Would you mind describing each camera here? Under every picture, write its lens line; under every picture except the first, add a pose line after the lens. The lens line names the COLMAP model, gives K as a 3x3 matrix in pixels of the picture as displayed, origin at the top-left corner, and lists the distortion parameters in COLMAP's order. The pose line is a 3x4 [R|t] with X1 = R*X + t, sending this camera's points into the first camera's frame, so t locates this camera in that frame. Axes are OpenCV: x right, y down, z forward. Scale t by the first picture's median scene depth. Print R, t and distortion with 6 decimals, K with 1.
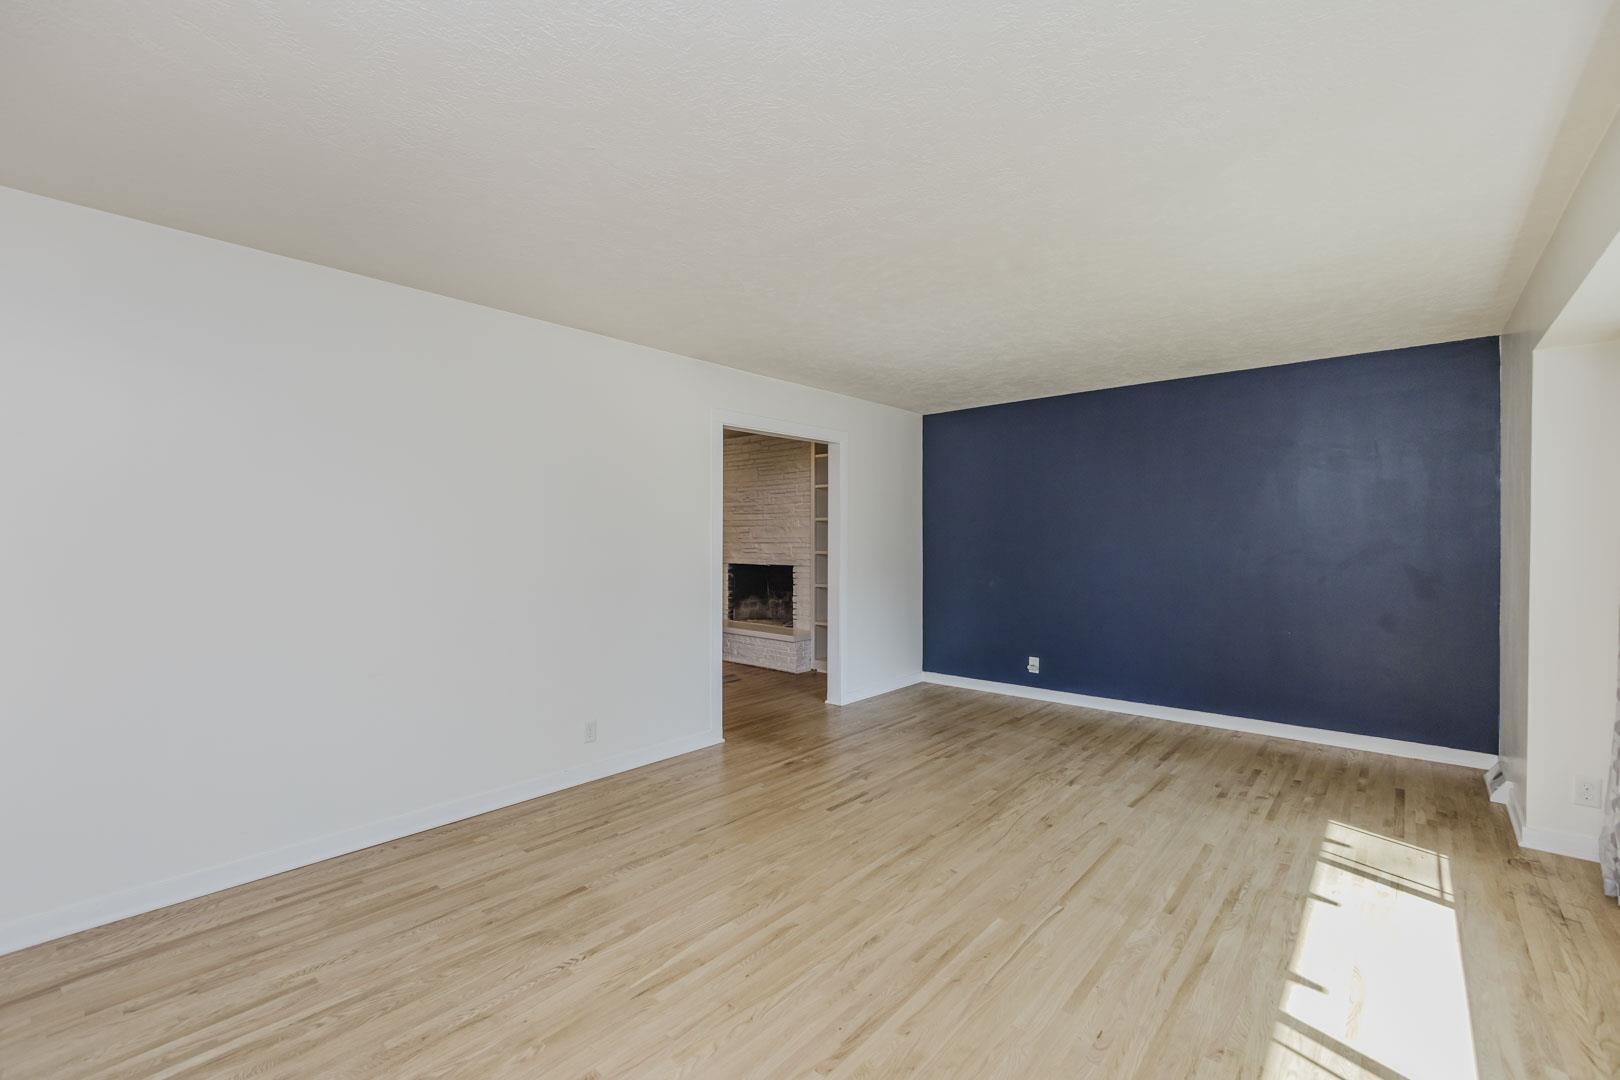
lens RADIAL K [[690.7, 0, 813.3], [0, 690.7, 537.0], [0, 0, 1]] dist [-0.007525, 0.000039]
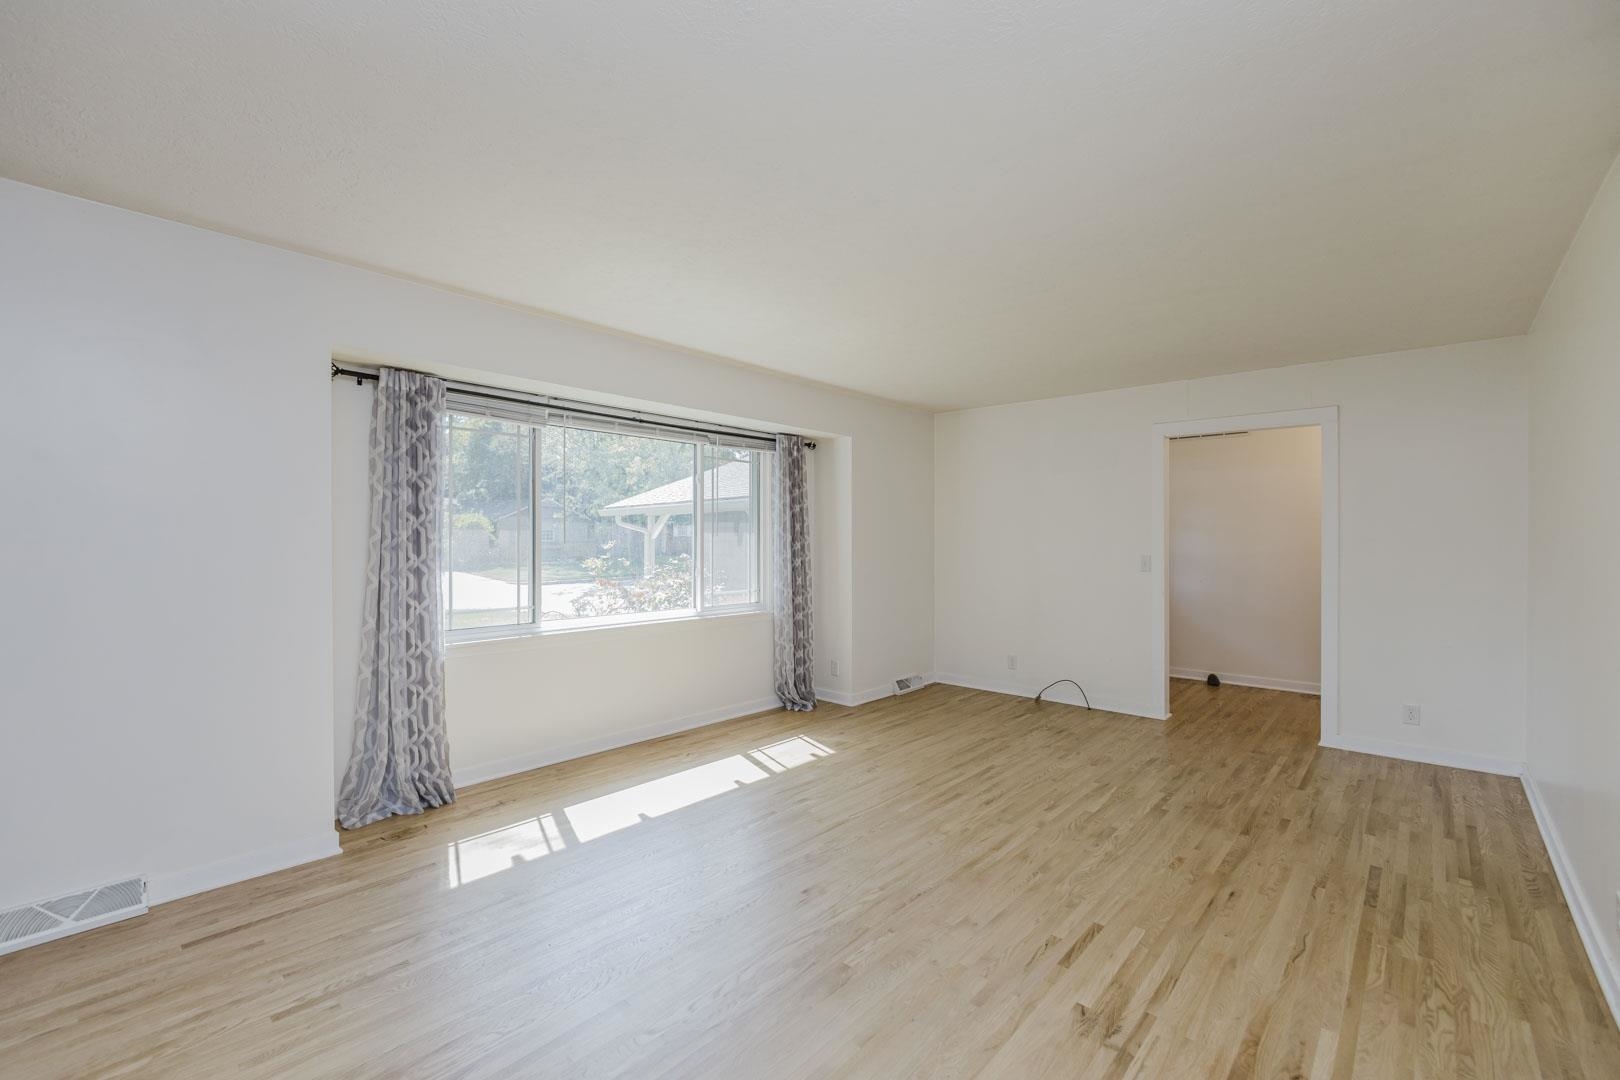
lens RADIAL K [[690.7, 0, 813.3], [0, 690.7, 537.0], [0, 0, 1]] dist [-0.007525, 0.000039]
pose [[-0.999866, -0.003141, 0.016073, 0.387155], [-0.003038, 0.999975, 0.006434, -0.004979], [-0.016093, 0.006384, -0.999850, 2.173609]]
